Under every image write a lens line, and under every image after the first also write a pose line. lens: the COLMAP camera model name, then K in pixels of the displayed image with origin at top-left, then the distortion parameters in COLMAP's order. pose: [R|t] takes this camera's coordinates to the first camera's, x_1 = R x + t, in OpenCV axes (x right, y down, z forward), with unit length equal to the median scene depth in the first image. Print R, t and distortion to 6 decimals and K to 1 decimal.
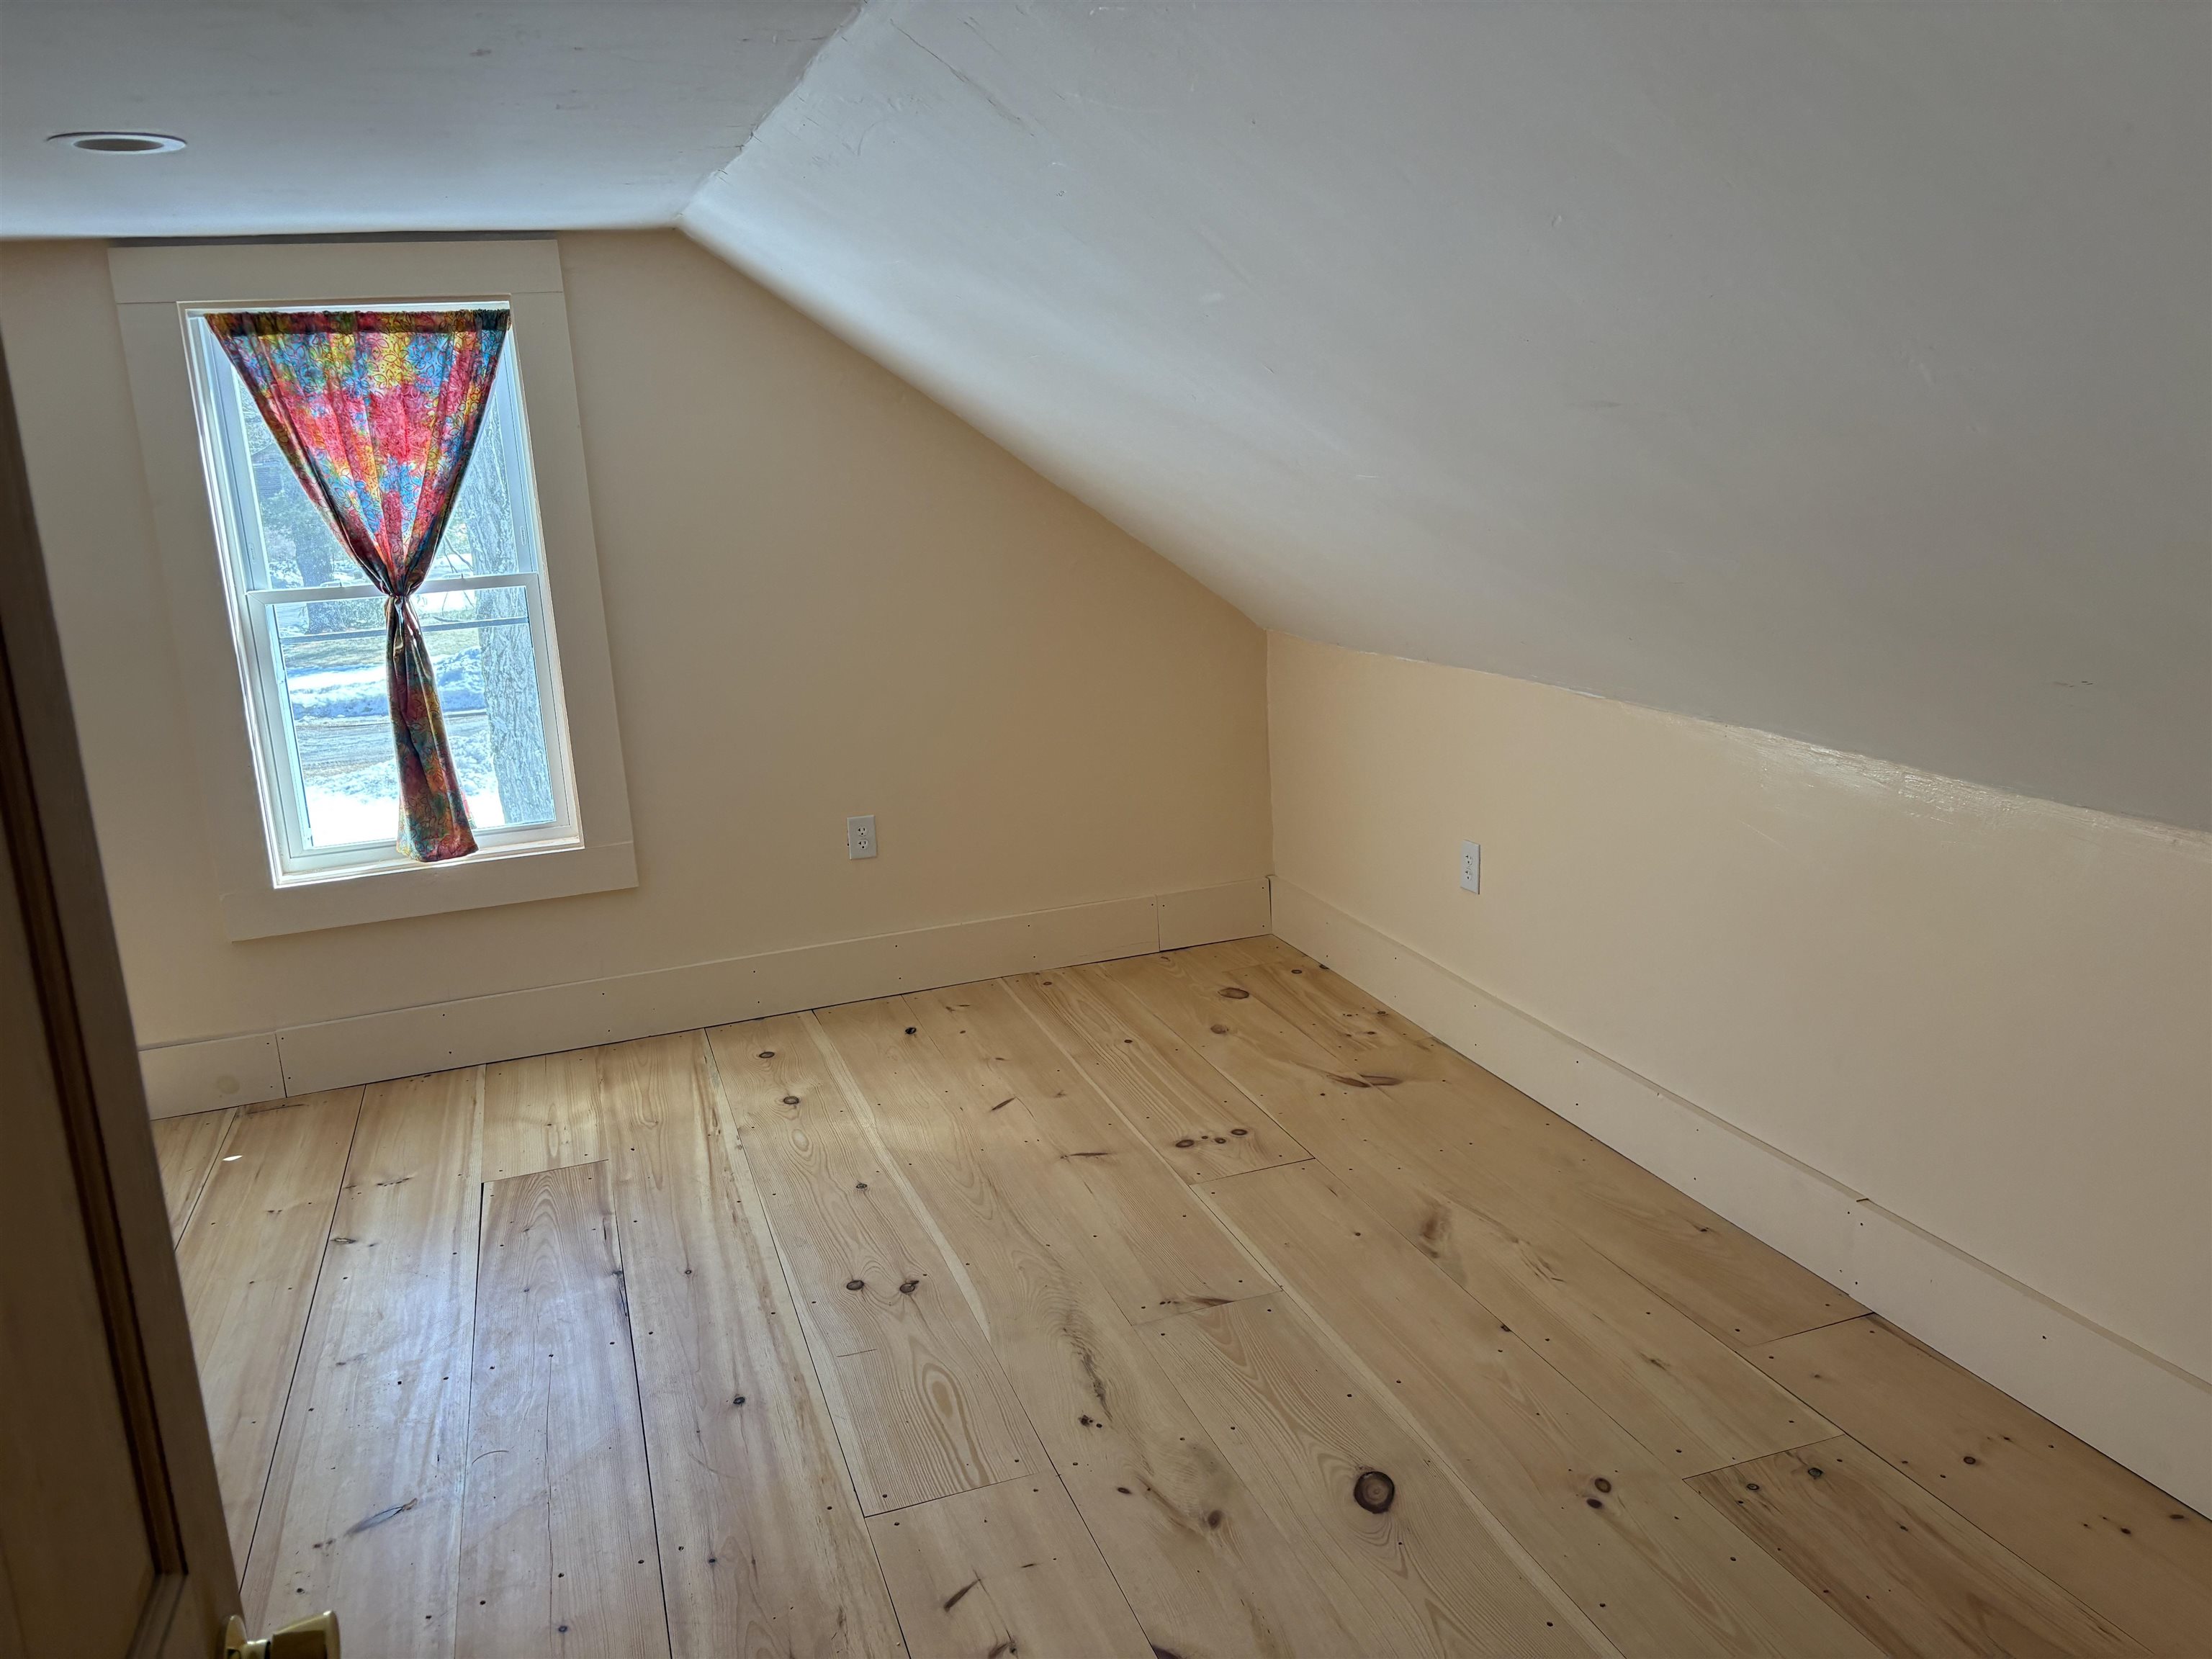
lens RADIAL K [[1684.6, 0, 1106.0], [0, 1684.6, 829.5], [0, 0, 1]] dist [0.001715, -0.002436]
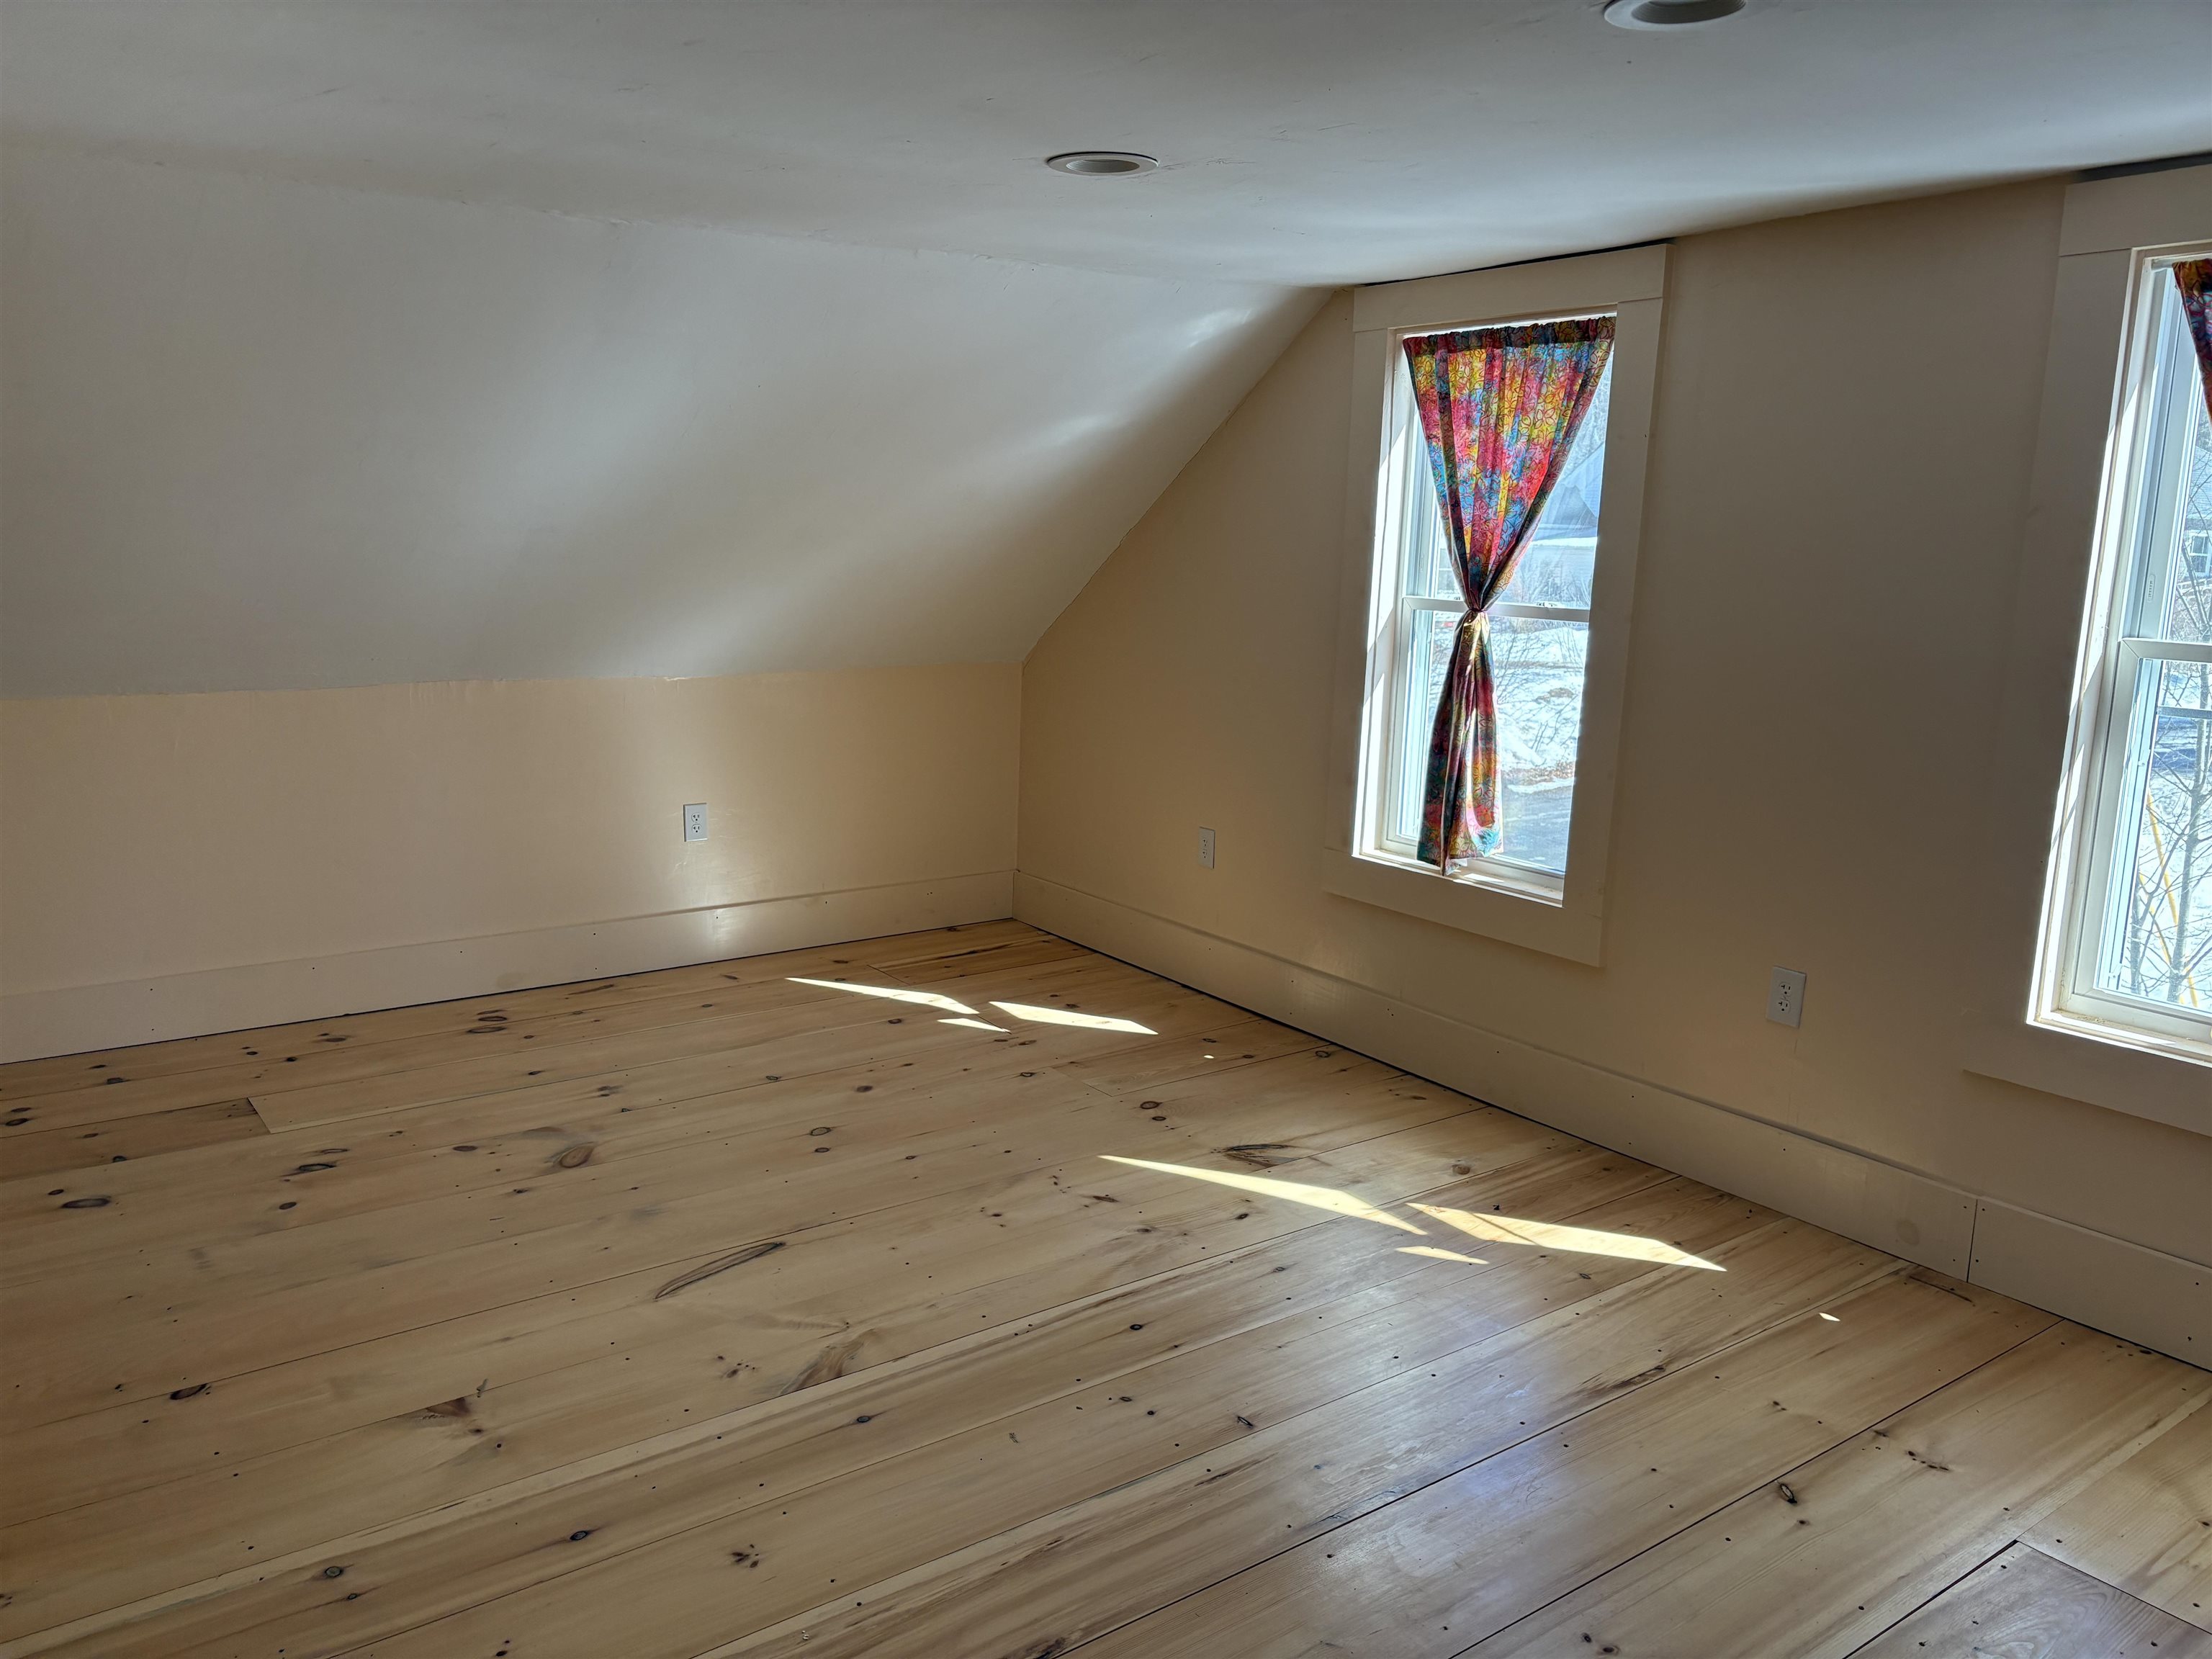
lens RADIAL K [[1684.6, 0, 1106.0], [0, 1684.6, 829.5], [0, 0, 1]] dist [0.001715, -0.002436]
pose [[0.296419, 0.237003, -0.925184, 0.069240], [-0.254964, 0.953200, 0.162492, -0.070205], [0.920396, 0.187723, 0.342974, 0.364334]]
